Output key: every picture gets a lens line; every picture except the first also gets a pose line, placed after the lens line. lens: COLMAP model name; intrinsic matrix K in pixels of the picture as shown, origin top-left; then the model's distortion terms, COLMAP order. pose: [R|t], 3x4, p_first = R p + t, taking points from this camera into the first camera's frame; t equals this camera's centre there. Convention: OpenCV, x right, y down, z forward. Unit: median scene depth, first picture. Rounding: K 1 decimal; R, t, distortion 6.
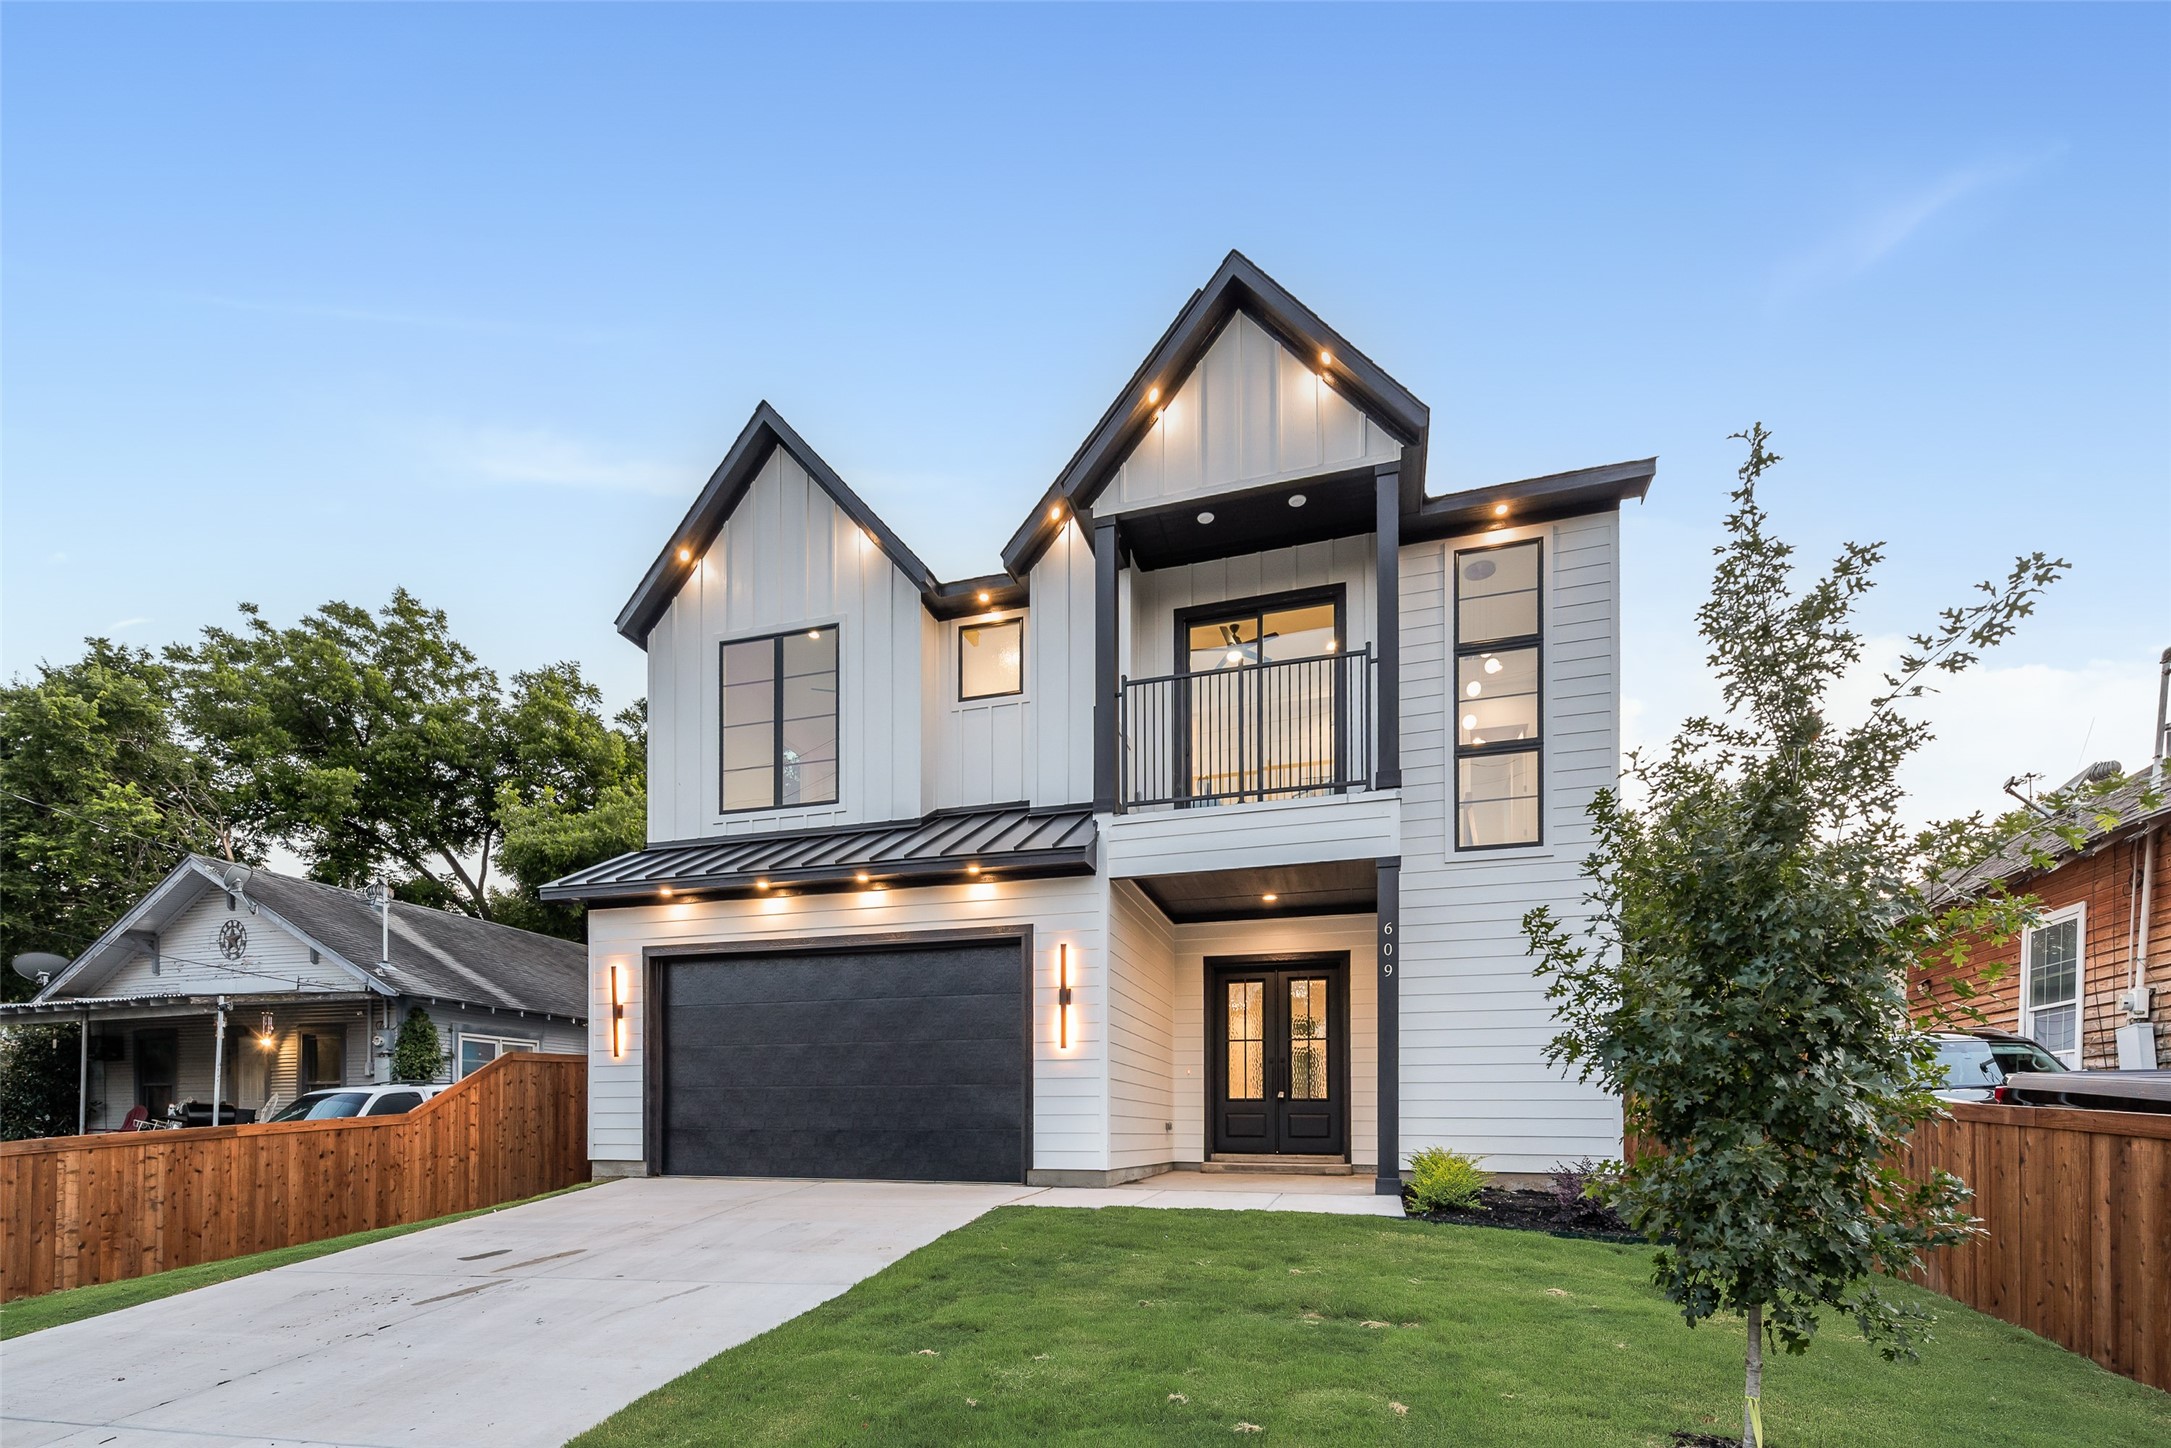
lens RADIAL K [[807.1, 0, 1085.8], [0, 807.1, 673.6], [0, 0, 1]] dist [0.003765, 0.000187]
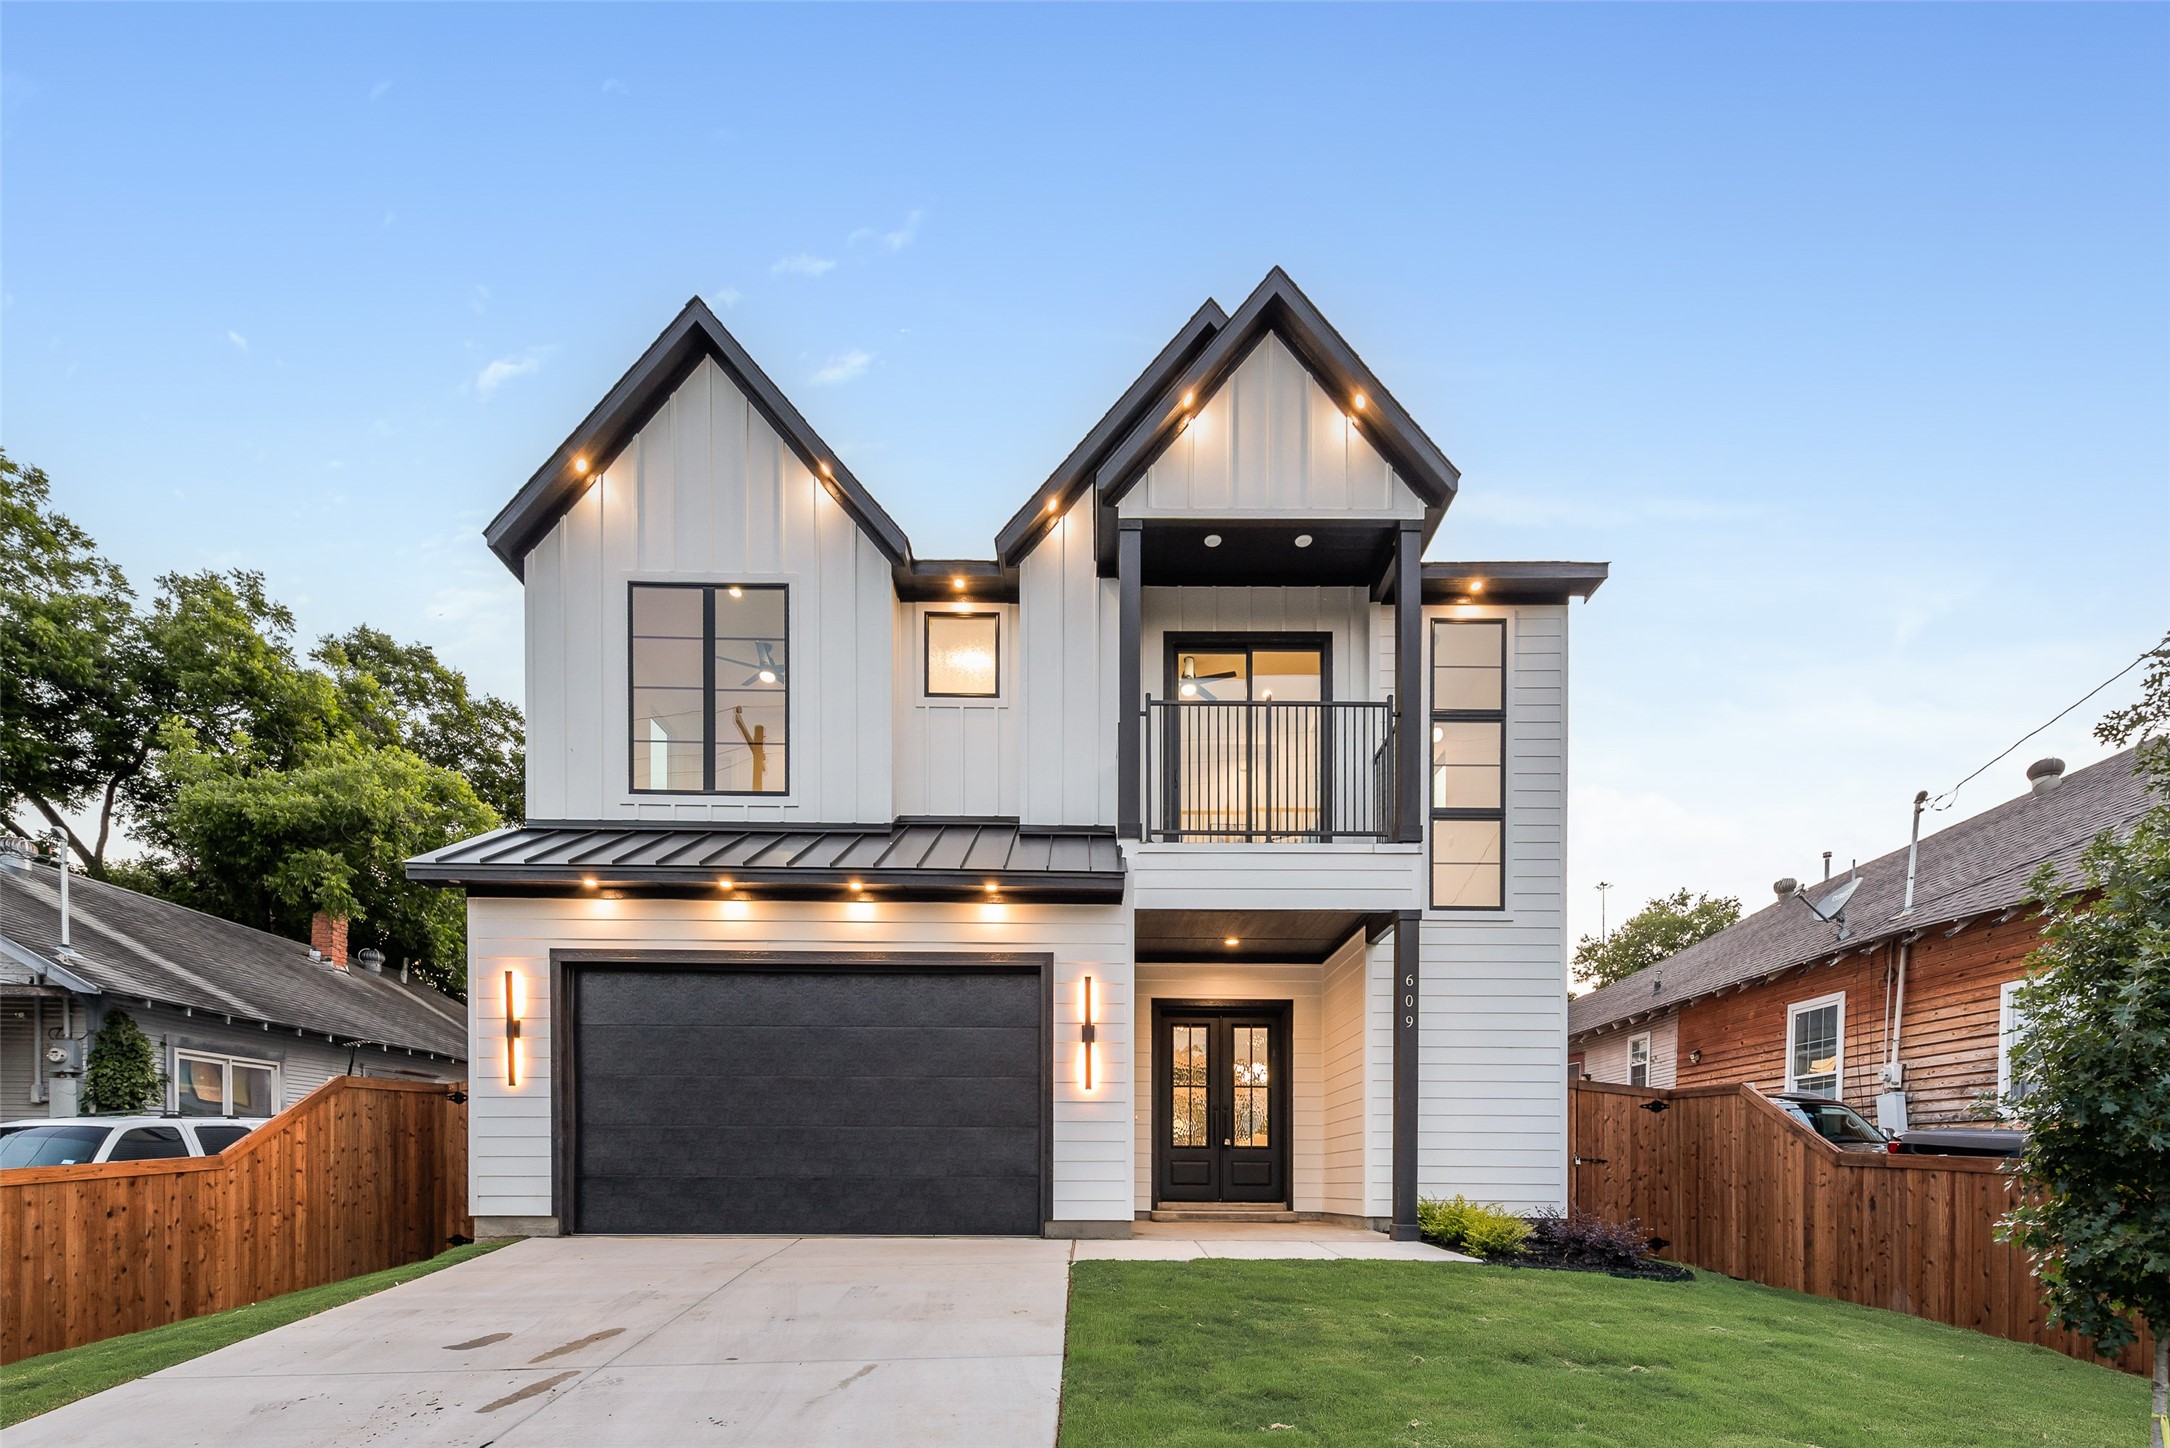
lens RADIAL K [[858.0, 0, 1085.0], [0, 858.0, 724.0], [0, 0, 1]] dist [0.006313, -0.000802]
pose [[0.959242, 0.132183, 0.249764, -0.245161], [-0.139083, 0.990229, 0.010100, 0.034222], [-0.245988, -0.044426, 0.968254, 0.059482]]
